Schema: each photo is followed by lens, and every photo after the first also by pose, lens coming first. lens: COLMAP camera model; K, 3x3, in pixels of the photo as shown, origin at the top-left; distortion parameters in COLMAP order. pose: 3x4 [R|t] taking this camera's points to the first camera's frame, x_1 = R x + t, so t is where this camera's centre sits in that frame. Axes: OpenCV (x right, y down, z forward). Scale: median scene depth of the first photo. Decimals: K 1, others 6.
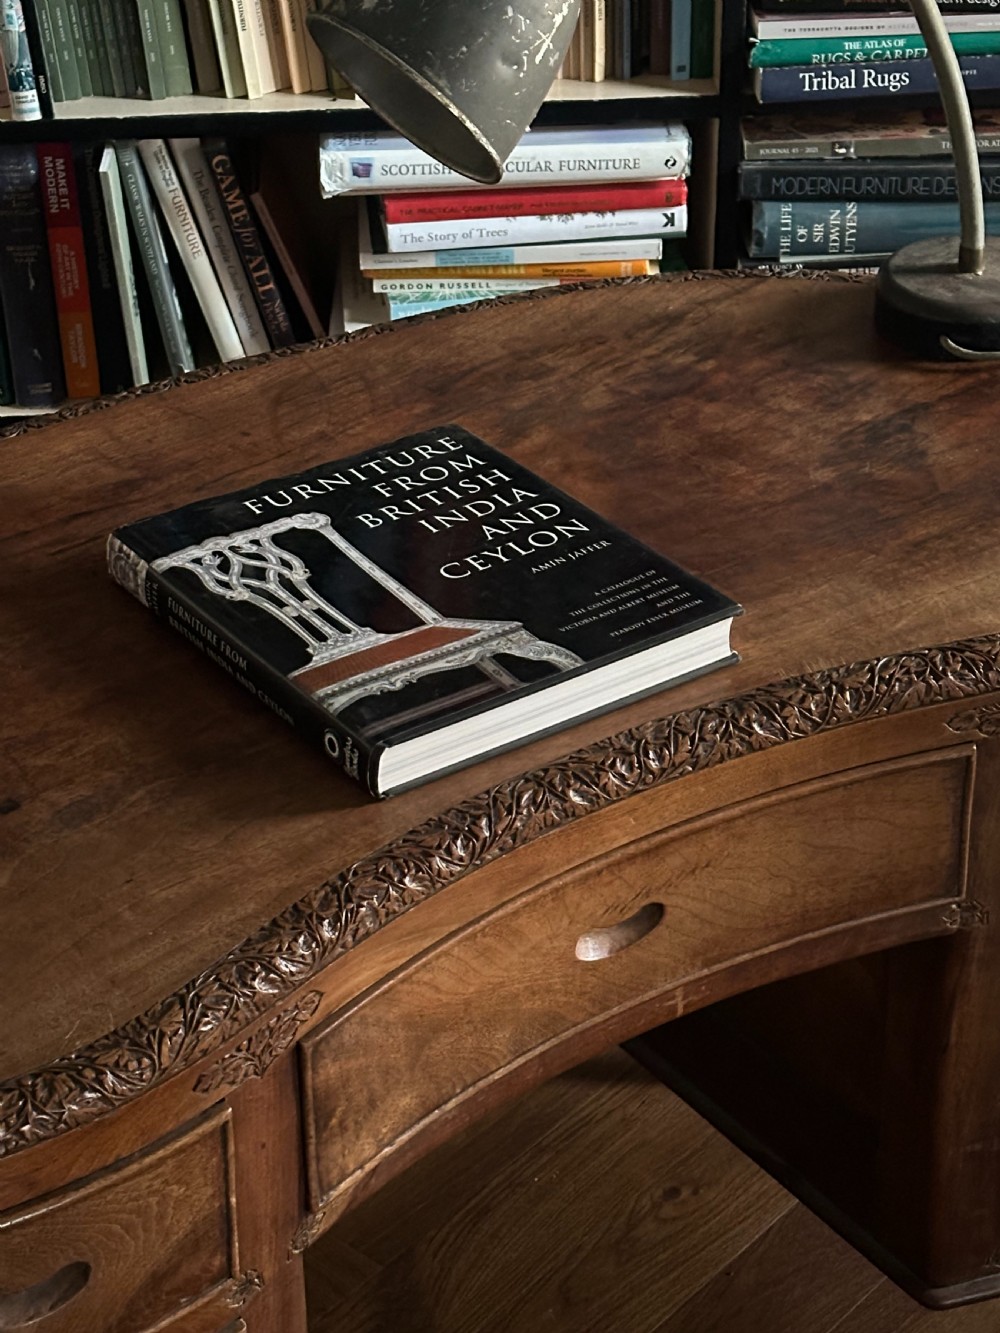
lens RADIAL K [[2966.8, 0, 497.7], [0, 2966.8, 687.7], [0, 0, 1]] dist [0.102244, 0.406151]
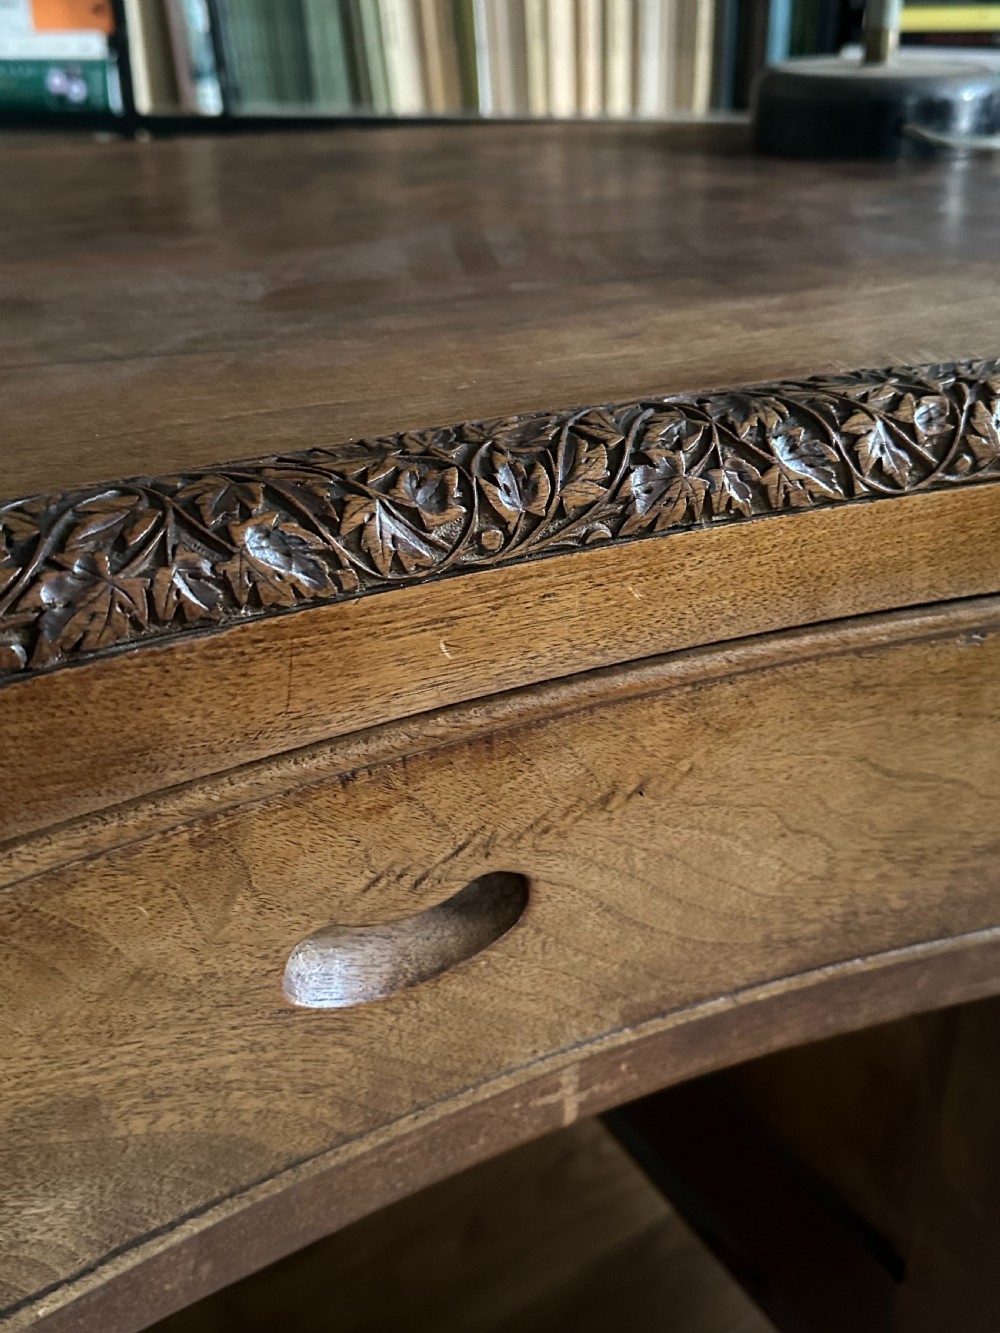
lens RADIAL K [[1324.0, 0, 500.0], [0, 1324.0, 666.5], [0, 0, 1]] dist [0.173909, -0.393213]
pose [[0.996024, 0.057401, -0.068121, 0.063395], [-0.062686, 0.994967, -0.078168, 0.059146], [0.063292, 0.082127, 0.994610, 0.820945]]
